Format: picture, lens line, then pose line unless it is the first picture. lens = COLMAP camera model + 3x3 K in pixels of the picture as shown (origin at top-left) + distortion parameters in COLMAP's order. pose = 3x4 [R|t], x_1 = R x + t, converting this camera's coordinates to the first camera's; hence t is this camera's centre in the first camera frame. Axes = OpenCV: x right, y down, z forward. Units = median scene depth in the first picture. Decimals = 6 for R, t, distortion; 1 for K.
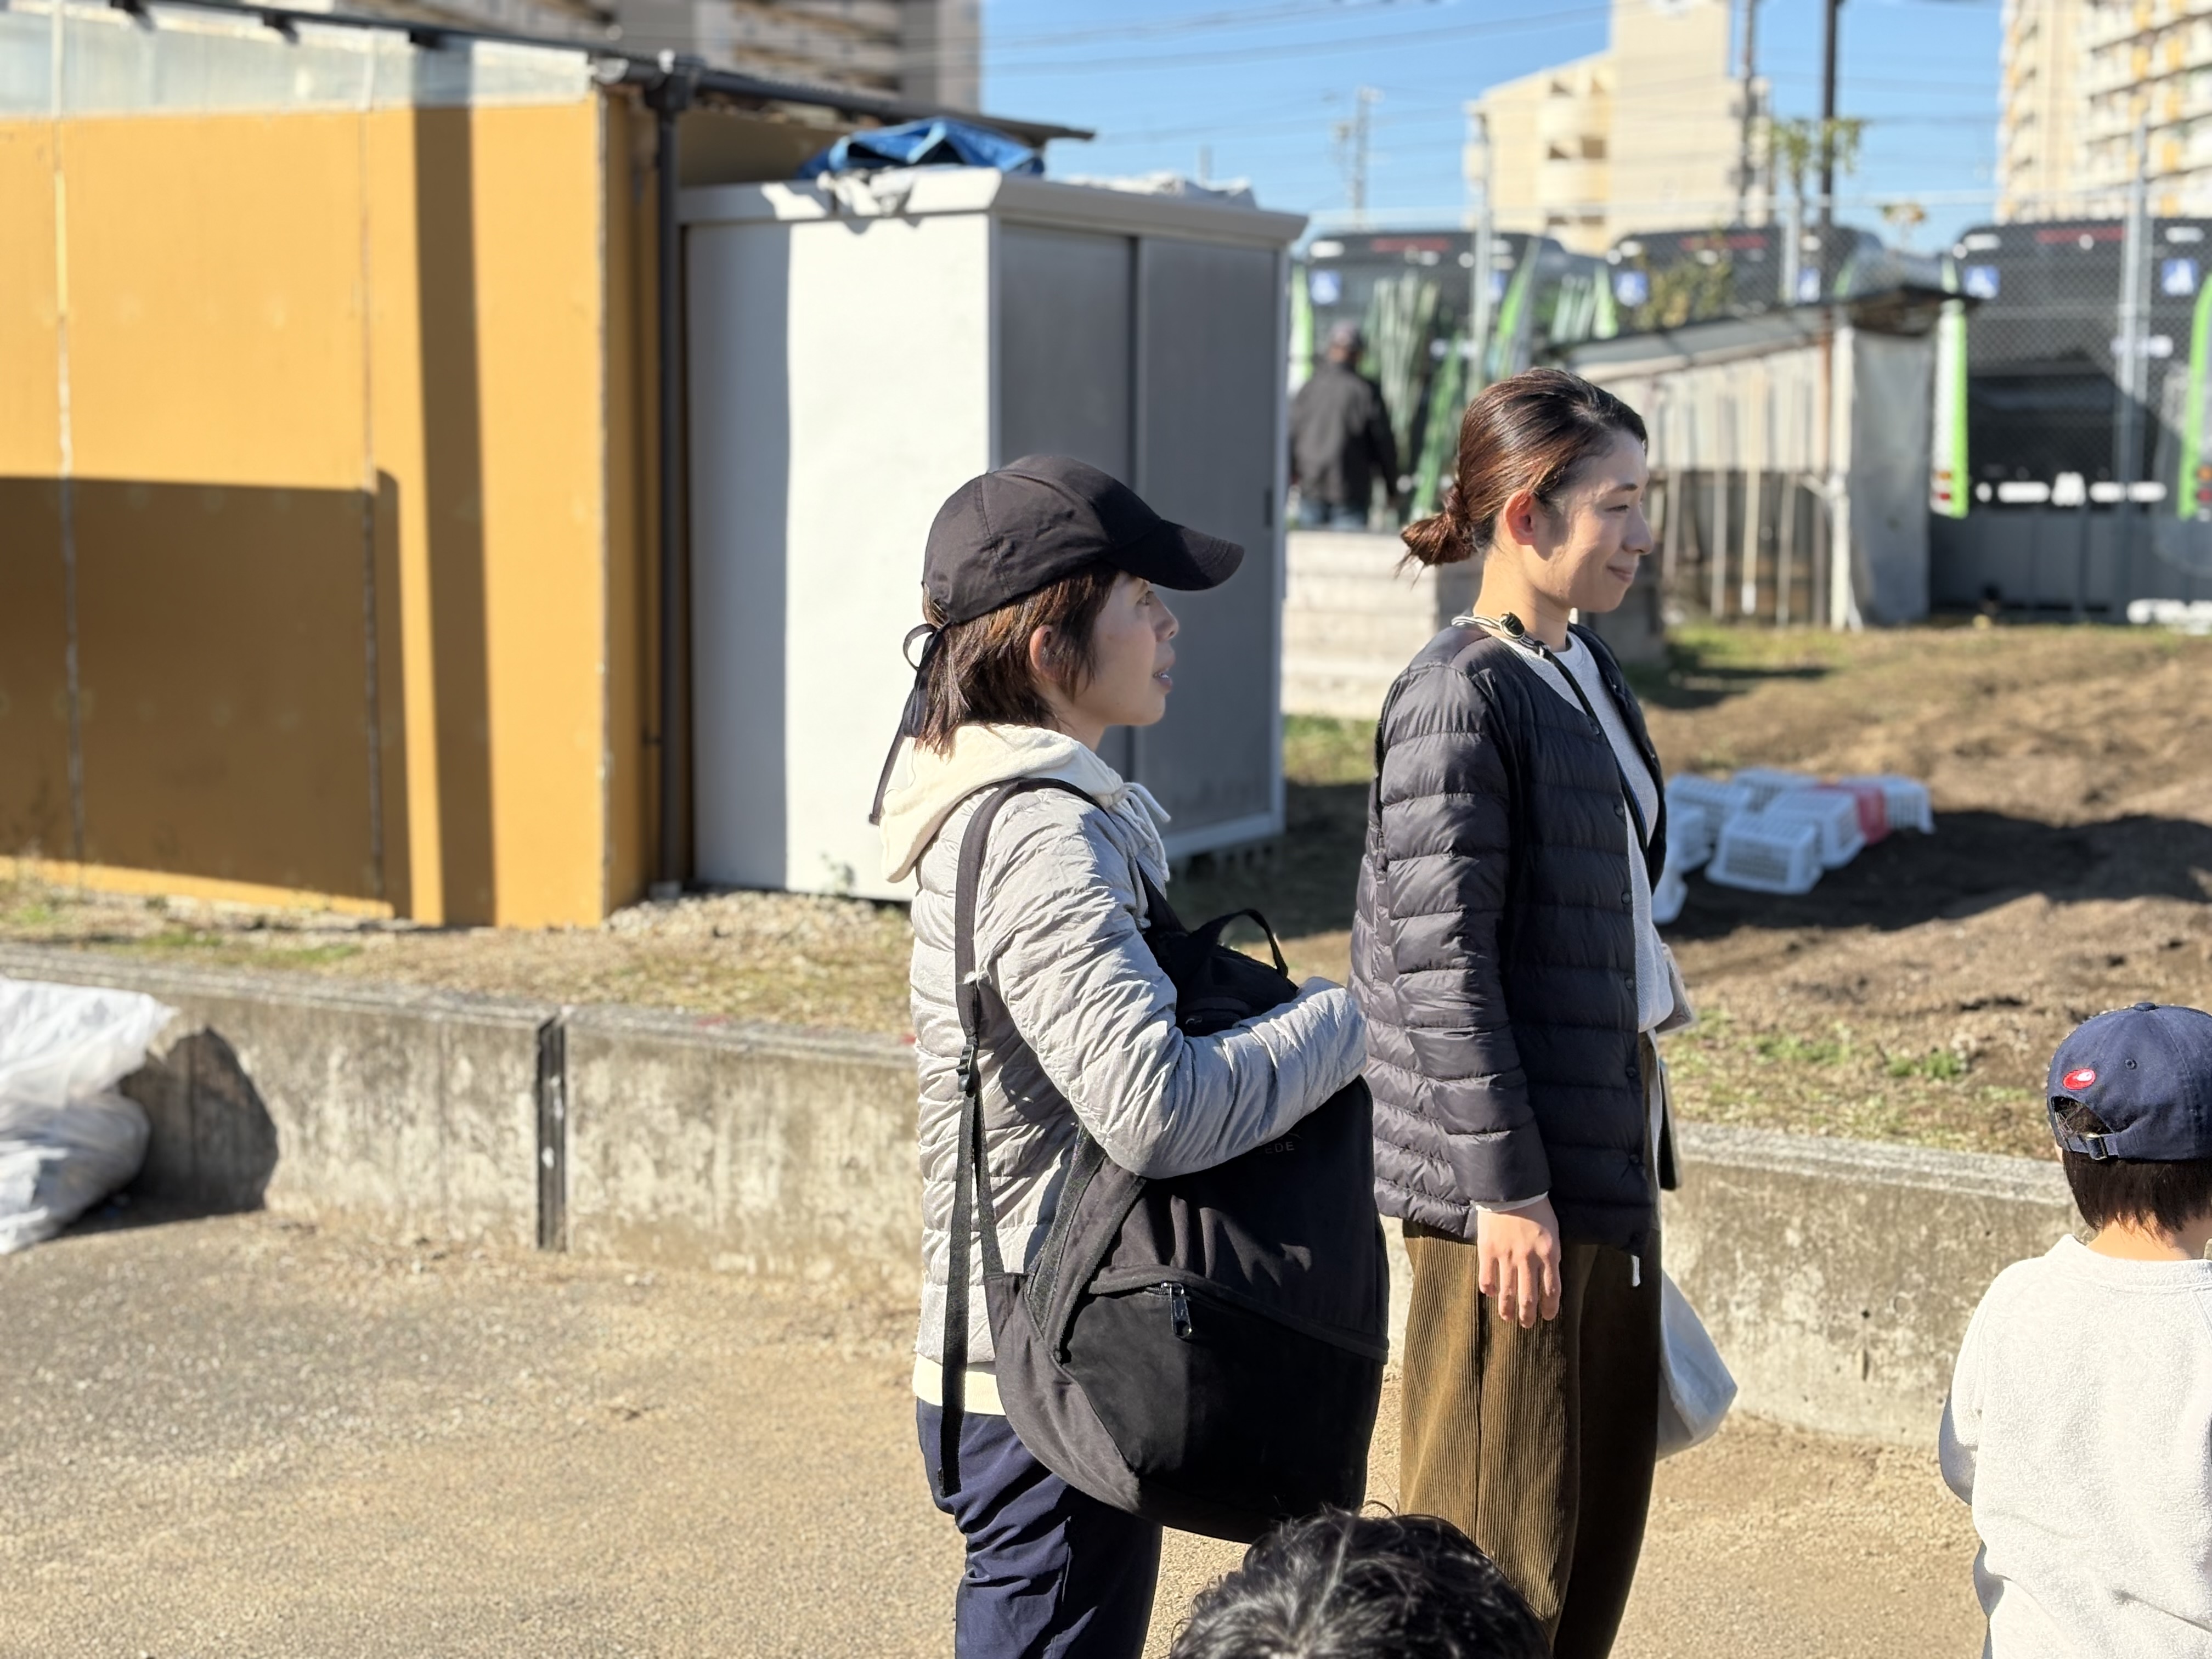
lens RADIAL K [[3395.1, 0, 1104.9], [0, 3395.1, 823.7], [0, 0, 1]] dist [0.253101, -1.131263]
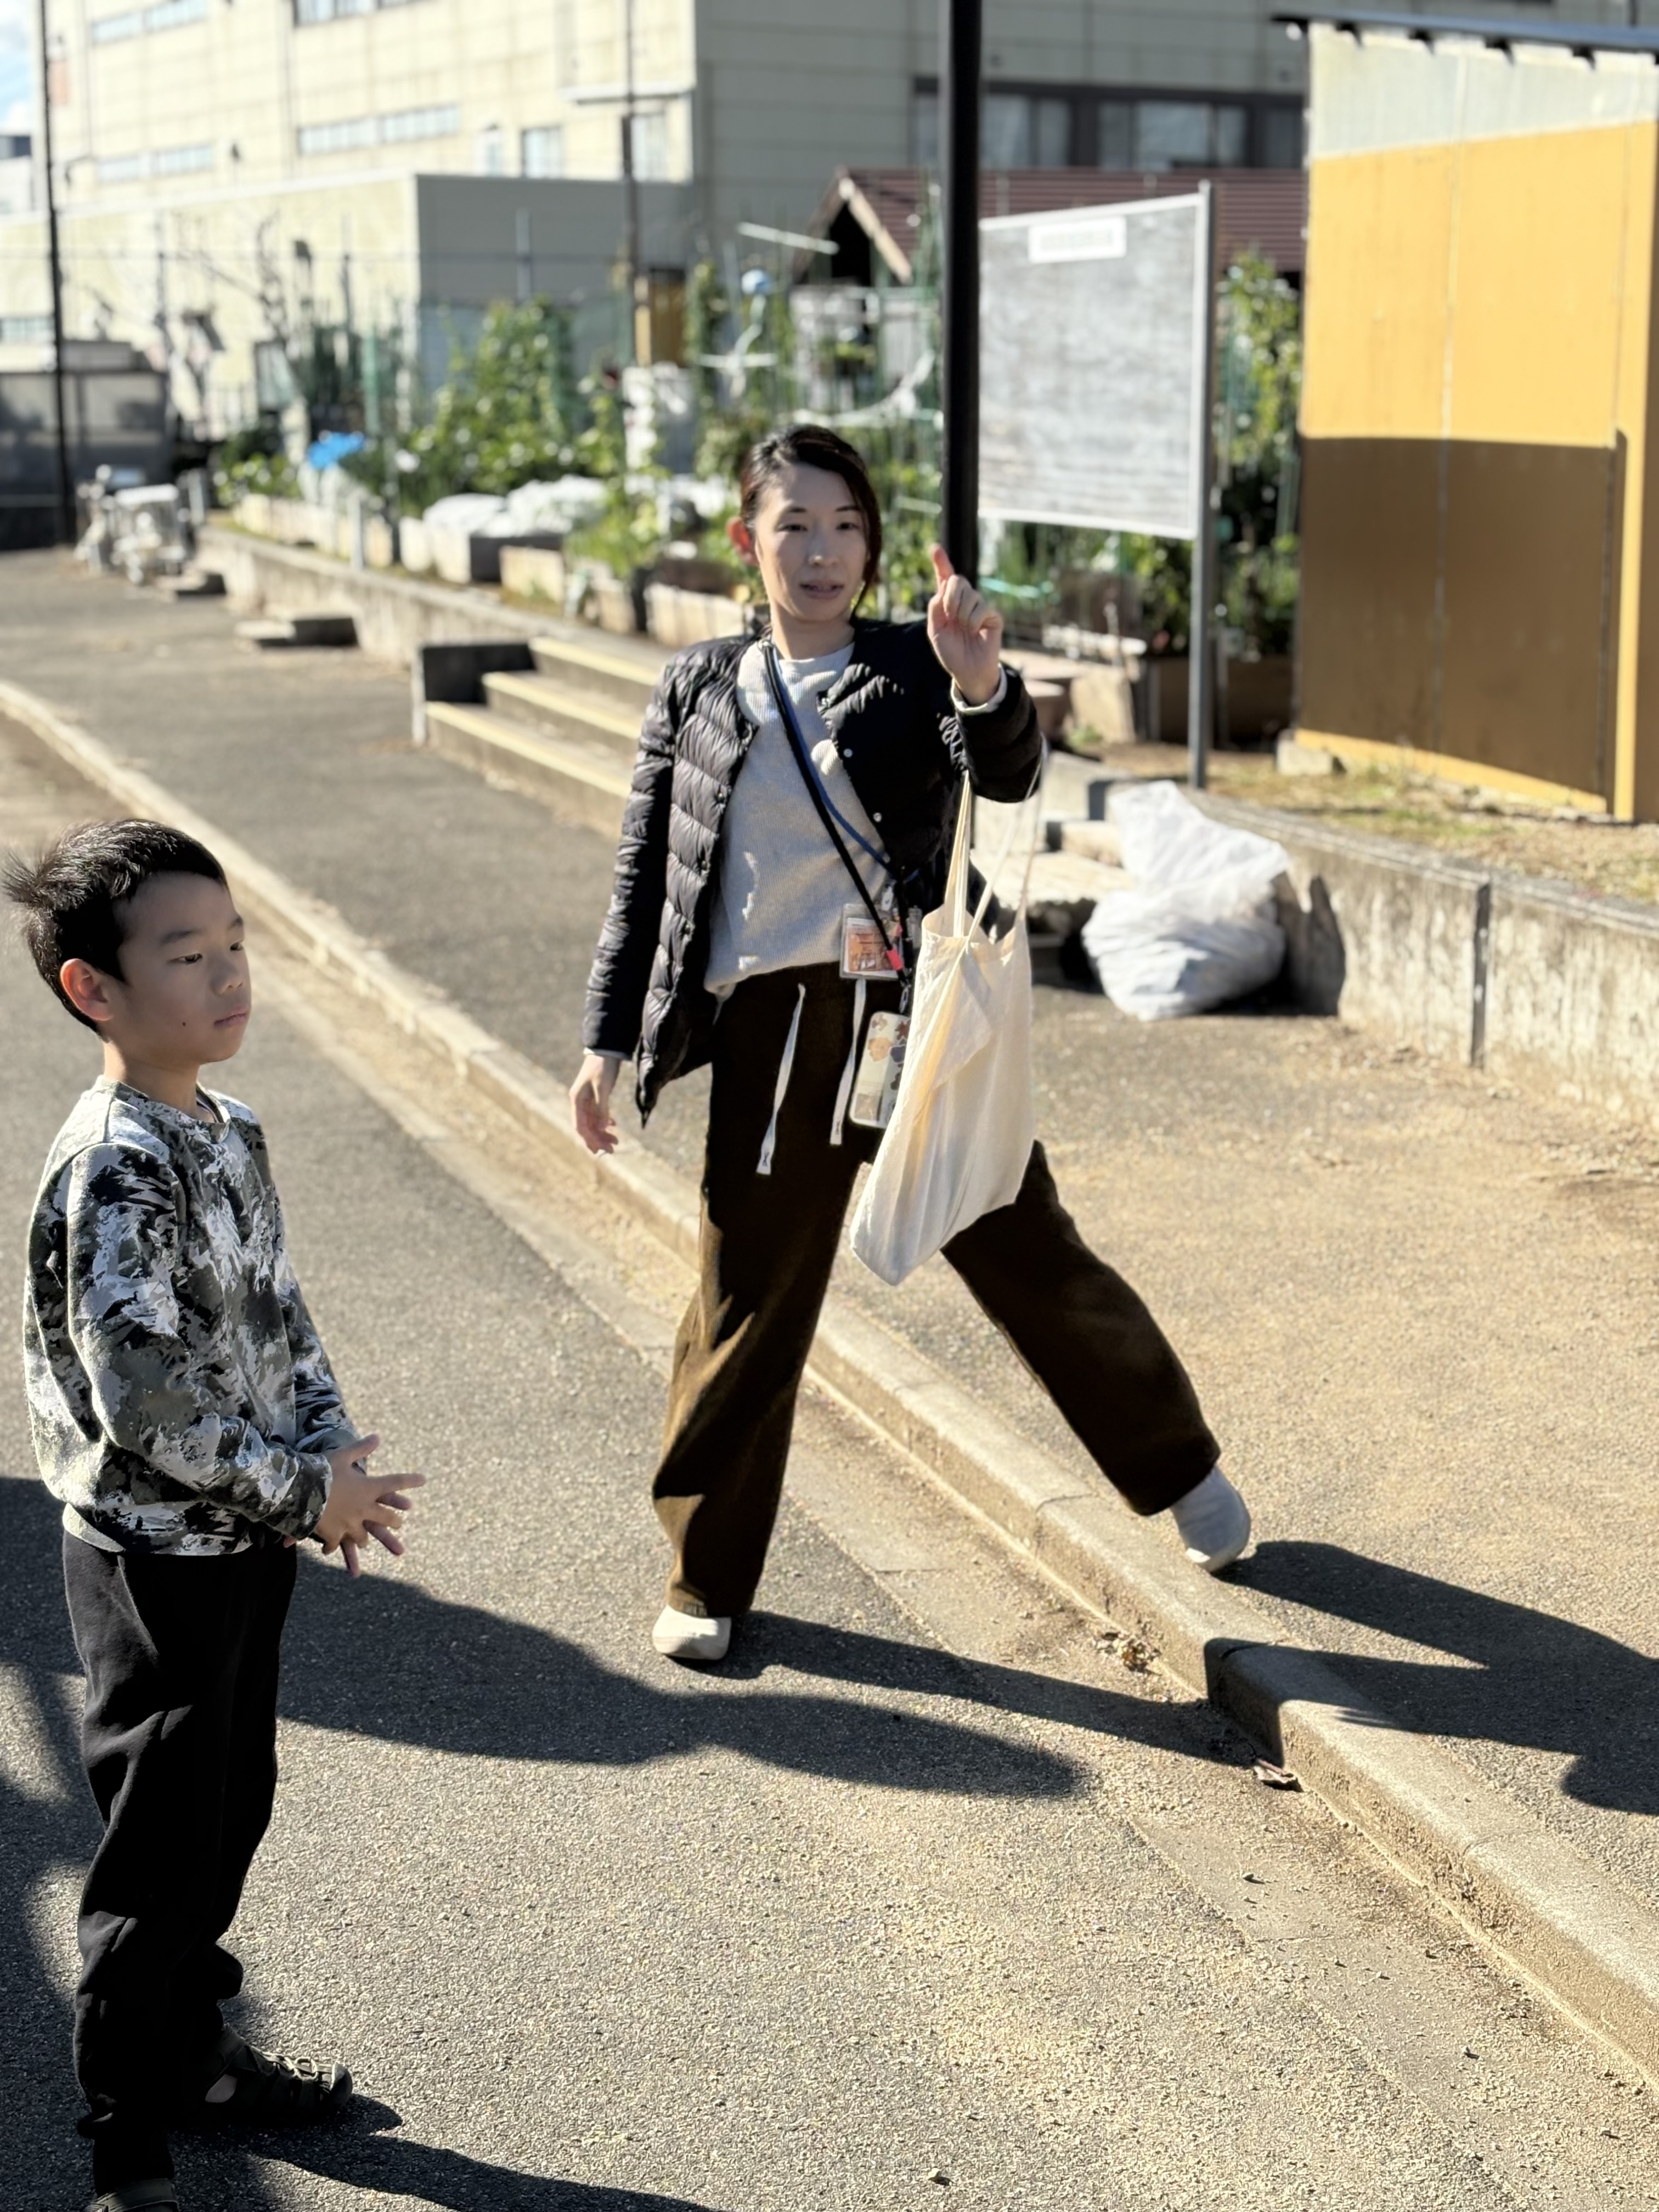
lens RADIAL K [[3395.1, 0, 804.2], [0, 3395.1, 1114.9], [0, 0, 1]] dist [0.253101, -1.131263]
pose [[0.720451, 0.132616, -0.680708, 0.522830], [-0.067083, 0.990270, 0.121926, 0.005224], [0.690253, -0.042178, 0.722337, -0.078512]]
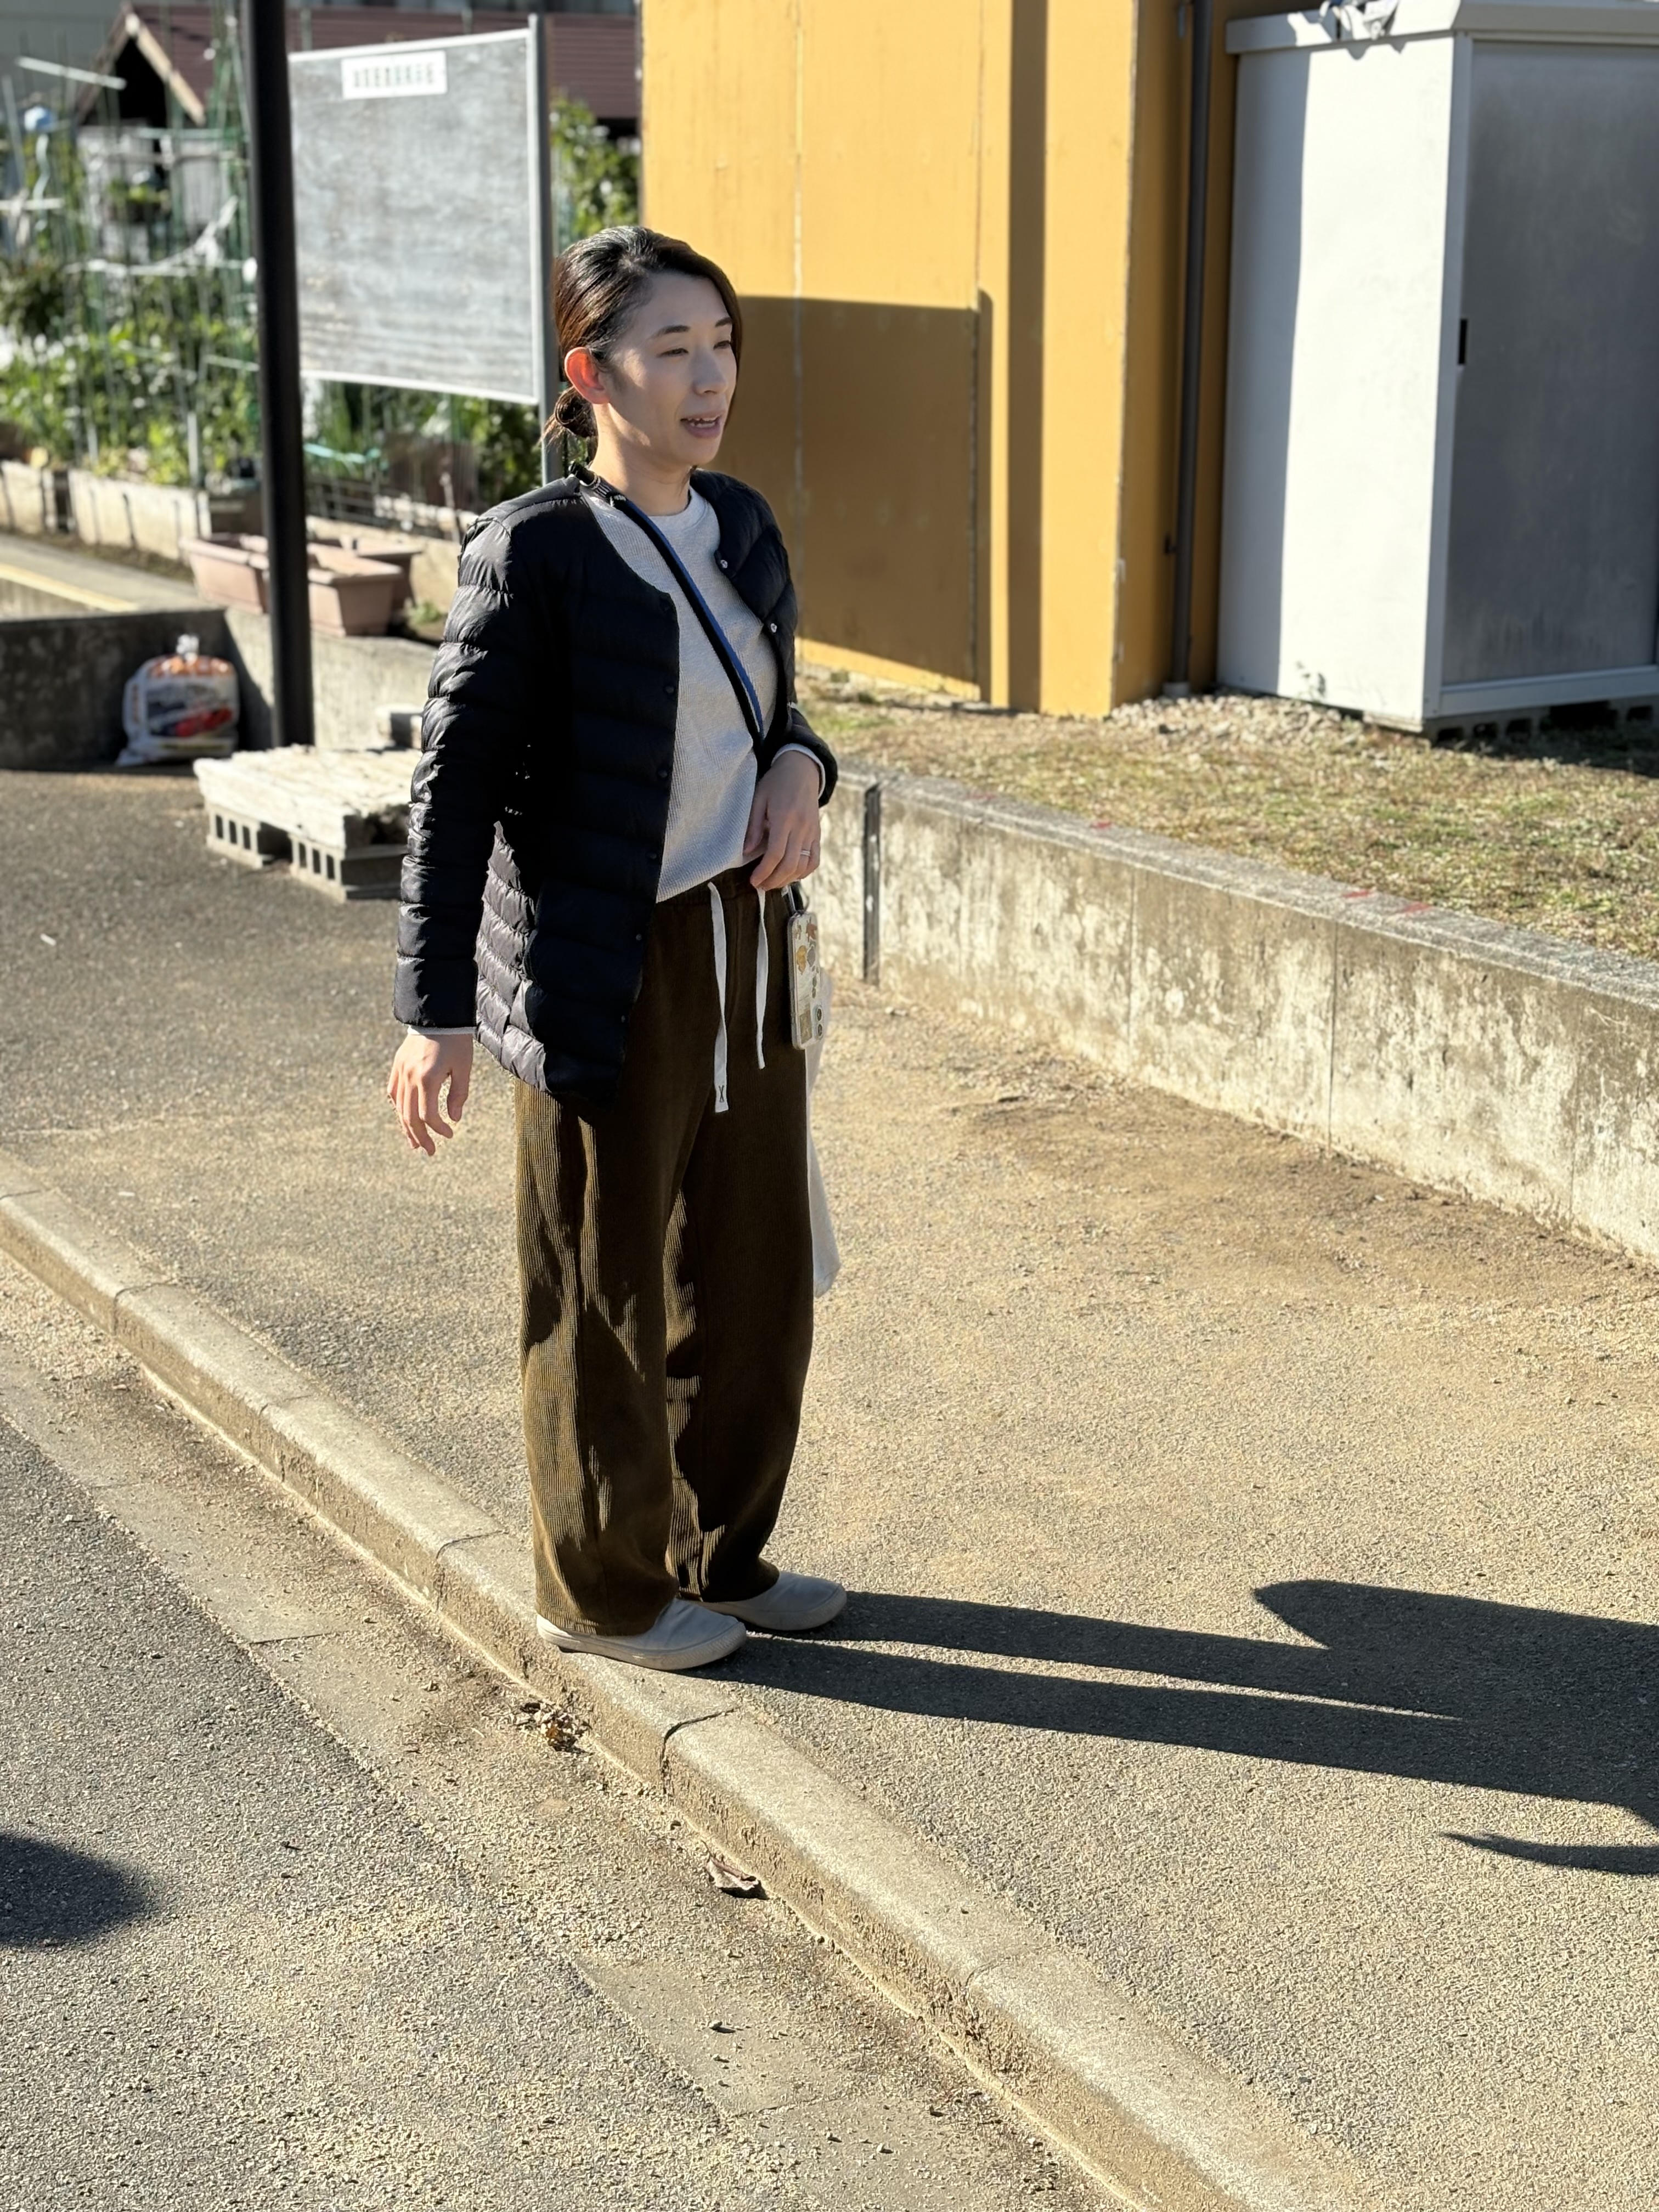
lens RADIAL K [[3395.1, 0, 804.2], [0, 3395.1, 1114.9], [0, 0, 1]] dist [0.253101, -1.131263]
pose [[0.842199, 0.126554, -0.524104, 0.441828], [-0.054365, 0.987041, 0.150976, -0.005792], [0.536419, -0.098659, 0.838166, 0.003928]]
